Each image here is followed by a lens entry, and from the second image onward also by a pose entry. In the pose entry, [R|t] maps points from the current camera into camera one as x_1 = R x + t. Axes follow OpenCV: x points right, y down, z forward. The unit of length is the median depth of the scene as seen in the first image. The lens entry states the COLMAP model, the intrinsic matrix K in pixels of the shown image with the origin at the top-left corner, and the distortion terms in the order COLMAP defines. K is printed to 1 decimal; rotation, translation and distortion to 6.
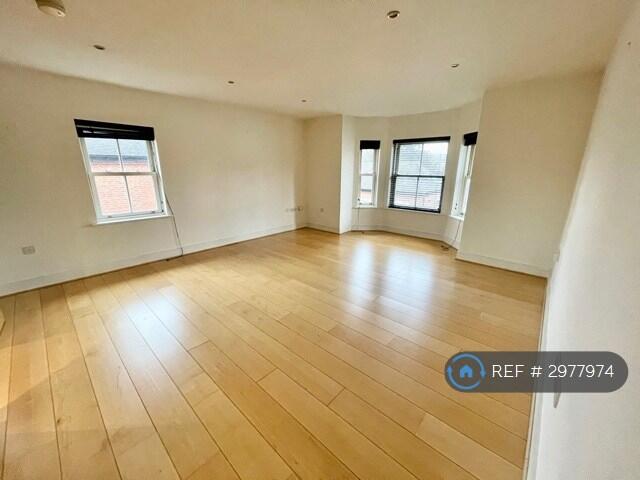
lens RADIAL K [[257.7, 0, 320.3], [0, 257.7, 240.0], [0, 0, 1]] dist [-0.000386, -0.000049]
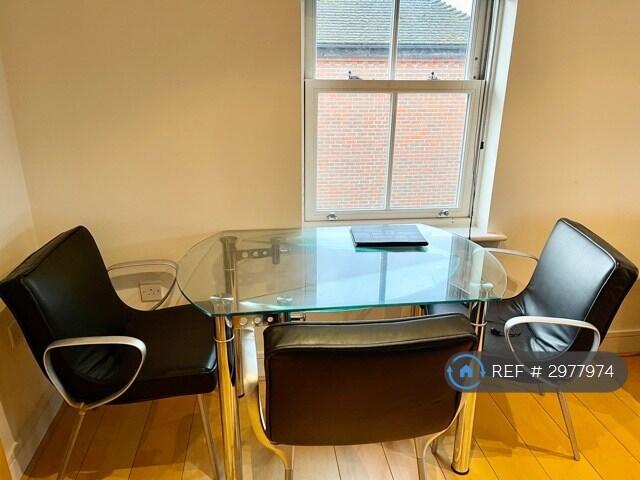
lens RADIAL K [[480.0, 0, 319.7], [0, 480.0, 240.9], [0, 0, 1]] dist [-0.001065, 0.000081]
pose [[0.763566, 0.214105, -0.609201, -0.435503], [-0.174363, 0.976749, 0.124736, -0.130947], [0.621743, 0.010978, 0.783144, 0.493307]]
